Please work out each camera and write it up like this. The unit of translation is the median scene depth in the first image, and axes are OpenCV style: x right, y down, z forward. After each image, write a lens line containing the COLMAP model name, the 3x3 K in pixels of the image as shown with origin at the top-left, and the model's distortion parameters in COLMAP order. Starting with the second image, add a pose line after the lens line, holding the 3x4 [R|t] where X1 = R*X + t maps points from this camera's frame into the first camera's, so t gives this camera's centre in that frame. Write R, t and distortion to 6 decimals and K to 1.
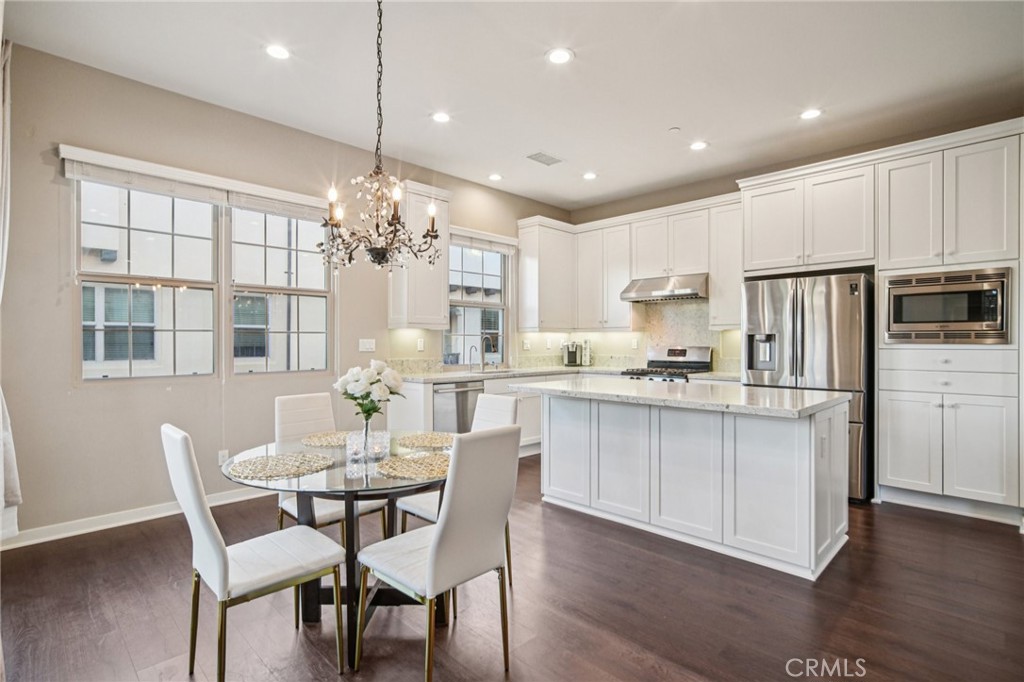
lens RADIAL K [[504.0, 0, 511.4], [0, 504.0, 342.3], [0, 0, 1]] dist [-0.001848, -0.000216]
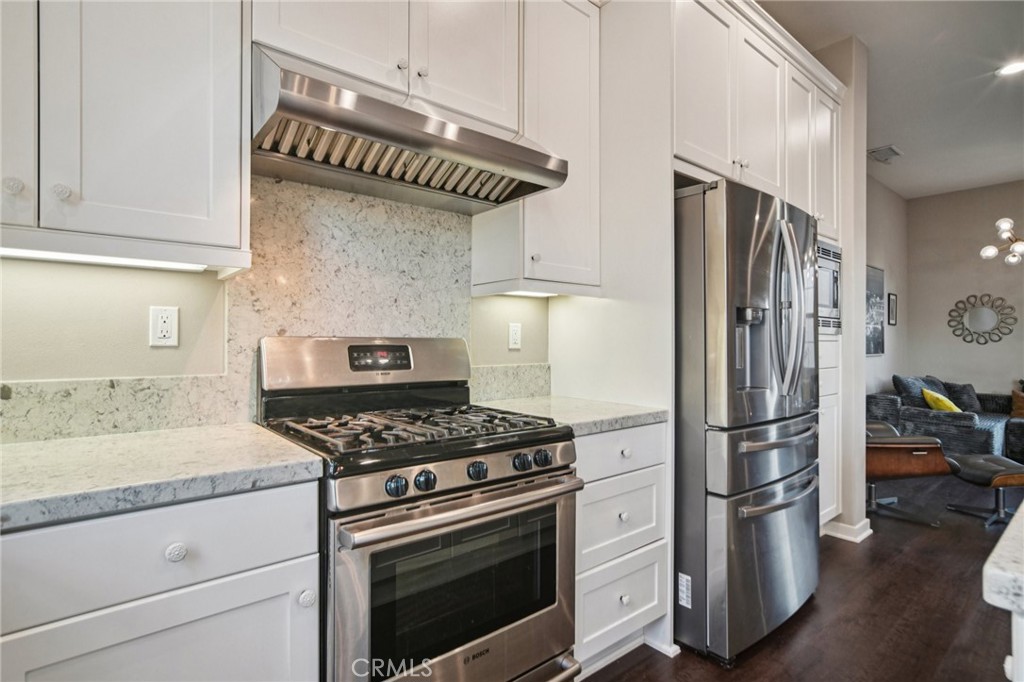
lens RADIAL K [[504.0, 0, 508.4], [0, 504.0, 342.9], [0, 0, 1]] dist [-0.001848, -0.000216]
pose [[0.109118, 0.000016, 0.994029, 0.028506], [-0.000954, 1.000000, 0.000089, 0.011968], [-0.994028, -0.000958, 0.109118, 0.878321]]
